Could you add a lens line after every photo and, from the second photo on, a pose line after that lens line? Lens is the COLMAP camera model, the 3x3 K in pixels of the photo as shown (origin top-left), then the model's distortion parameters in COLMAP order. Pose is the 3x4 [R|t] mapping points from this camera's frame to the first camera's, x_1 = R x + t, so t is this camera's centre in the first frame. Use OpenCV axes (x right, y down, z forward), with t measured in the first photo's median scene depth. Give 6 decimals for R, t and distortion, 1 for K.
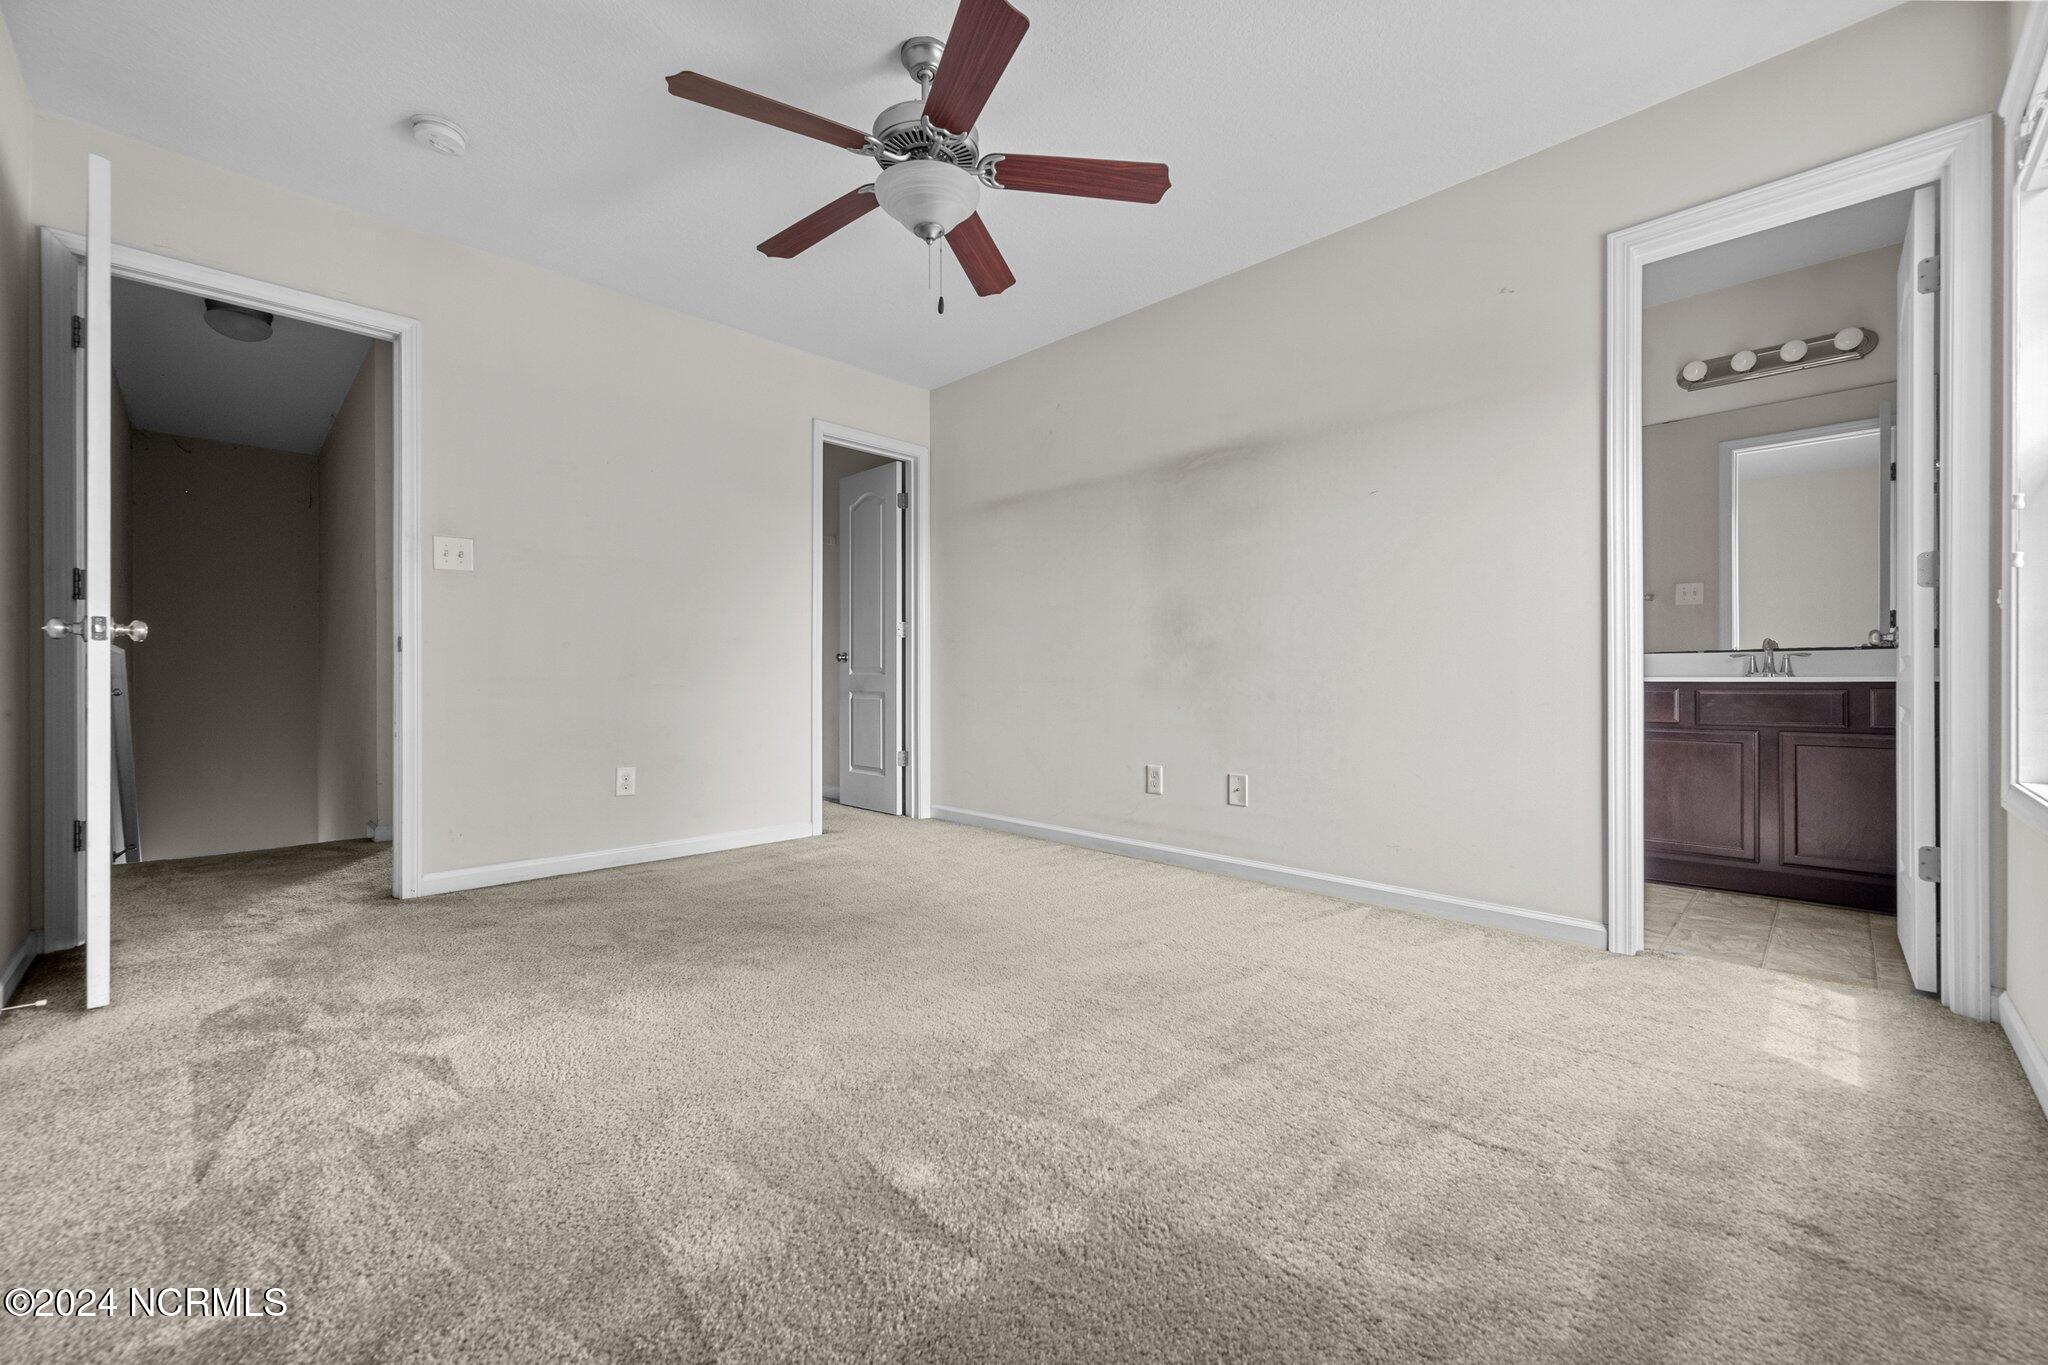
lens RADIAL K [[816.6, 0, 1031.3], [0, 816.6, 683.2], [0, 0, 1]] dist [0.000111, -0.000716]
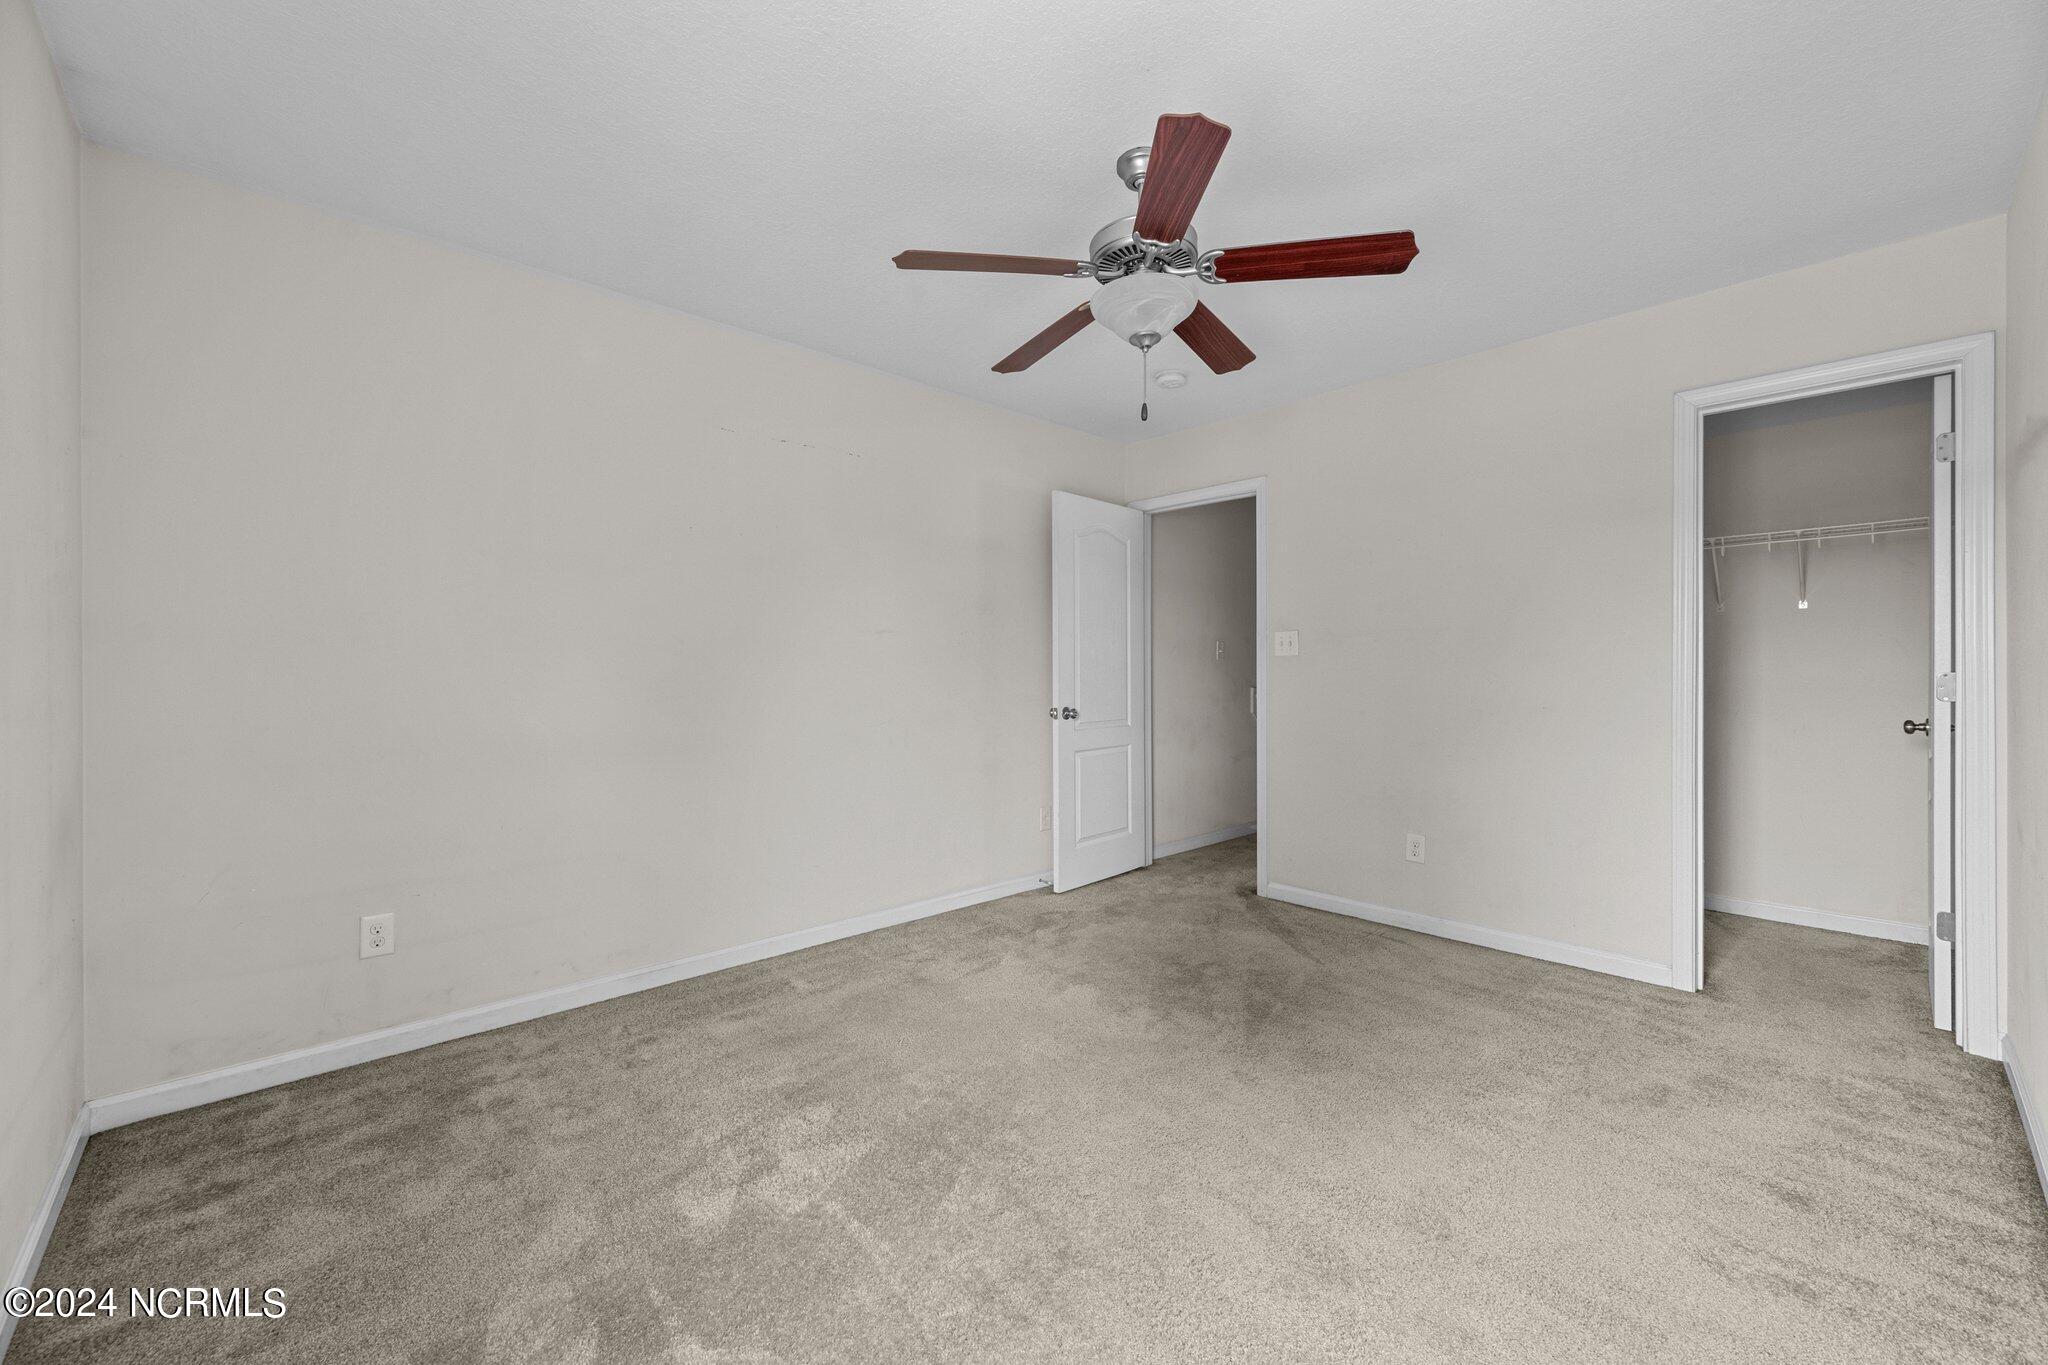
lens RADIAL K [[816.6, 0, 1030.1], [0, 816.6, 679.1], [0, 0, 1]] dist [0.000111, -0.000716]
pose [[-0.065268, 0.003992, -0.997860, 0.769694], [0.002184, 0.999990, 0.003858, -0.132801], [0.997865, -0.001928, -0.065276, 0.837356]]
